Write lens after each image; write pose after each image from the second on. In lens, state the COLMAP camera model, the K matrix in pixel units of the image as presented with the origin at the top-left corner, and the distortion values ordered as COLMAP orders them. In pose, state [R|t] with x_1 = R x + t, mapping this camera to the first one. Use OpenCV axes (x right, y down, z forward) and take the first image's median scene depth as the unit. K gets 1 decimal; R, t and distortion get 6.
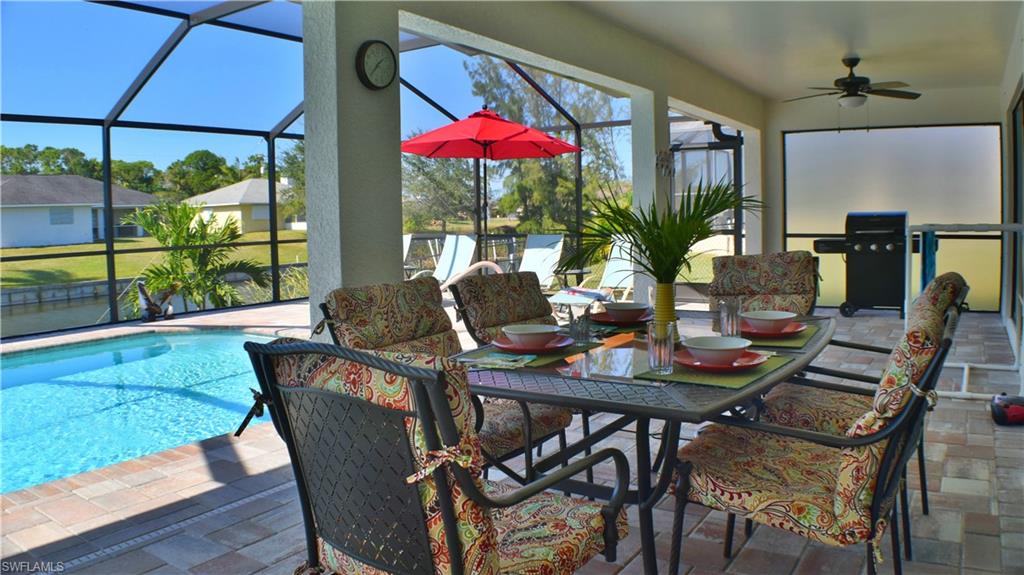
lens RADIAL K [[762.4, 0, 512.0], [0, 762.4, 278.1], [0, 0, 1]] dist [-0.176994, 0.004116]
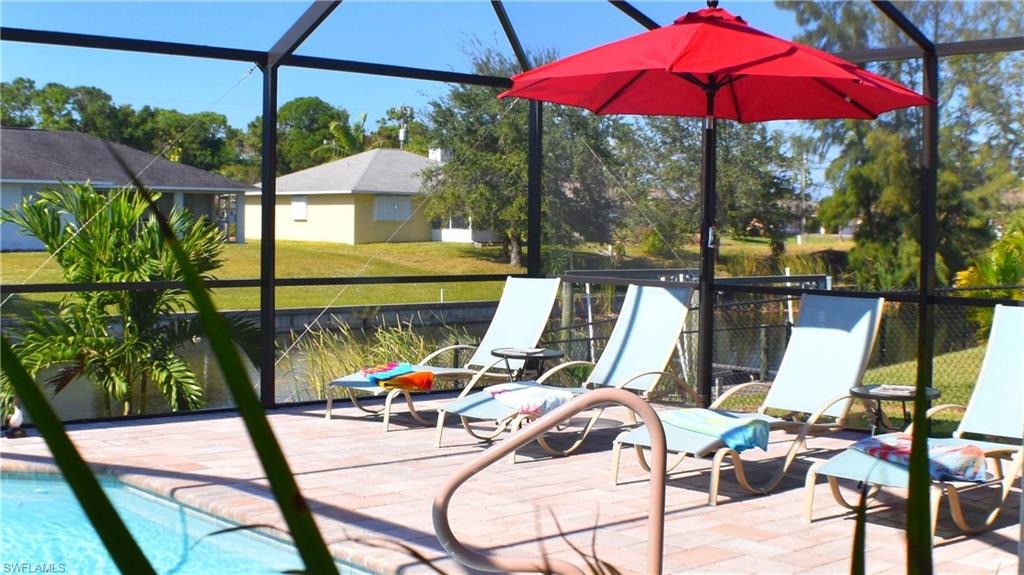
lens RADIAL K [[1346.9, 0, 512.8], [0, 1346.9, 271.8], [0, 0, 1]] dist [-0.209560, -0.071847]
pose [[0.967919, 0.041088, -0.247878, 0.012653], [-0.052324, 0.997872, -0.038910, -0.008169], [0.245752, 0.050632, 0.968010, 0.058034]]
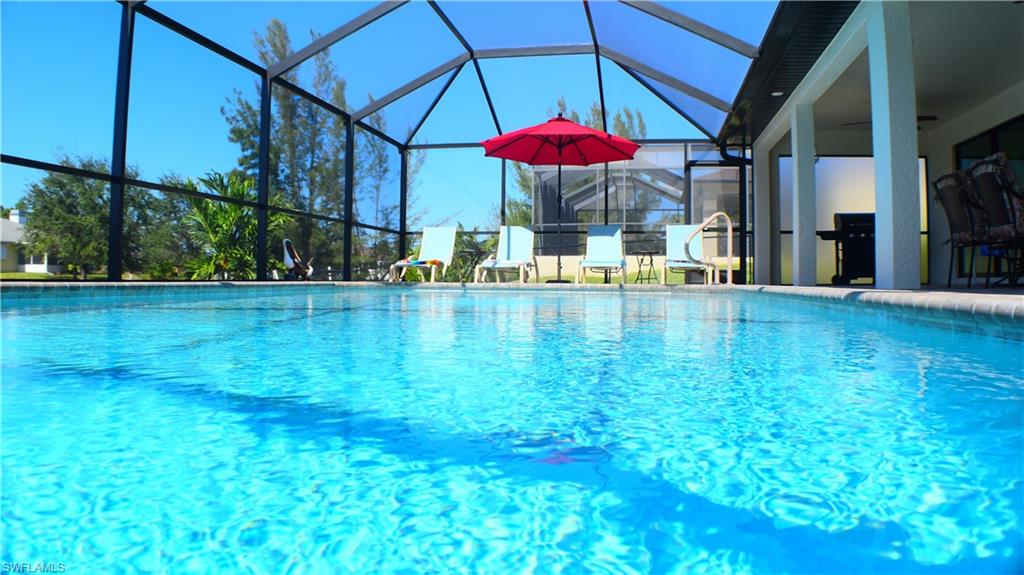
lens RADIAL K [[762.4, 0, 512.0], [0, 762.4, 278.1], [0, 0, 1]] dist [-0.176994, 0.004116]
pose [[0.915044, 0.031196, 0.402146, -0.143160], [0.005762, 0.995892, -0.090367, 0.033693], [-0.403313, 0.085007, 0.911105, -0.004825]]
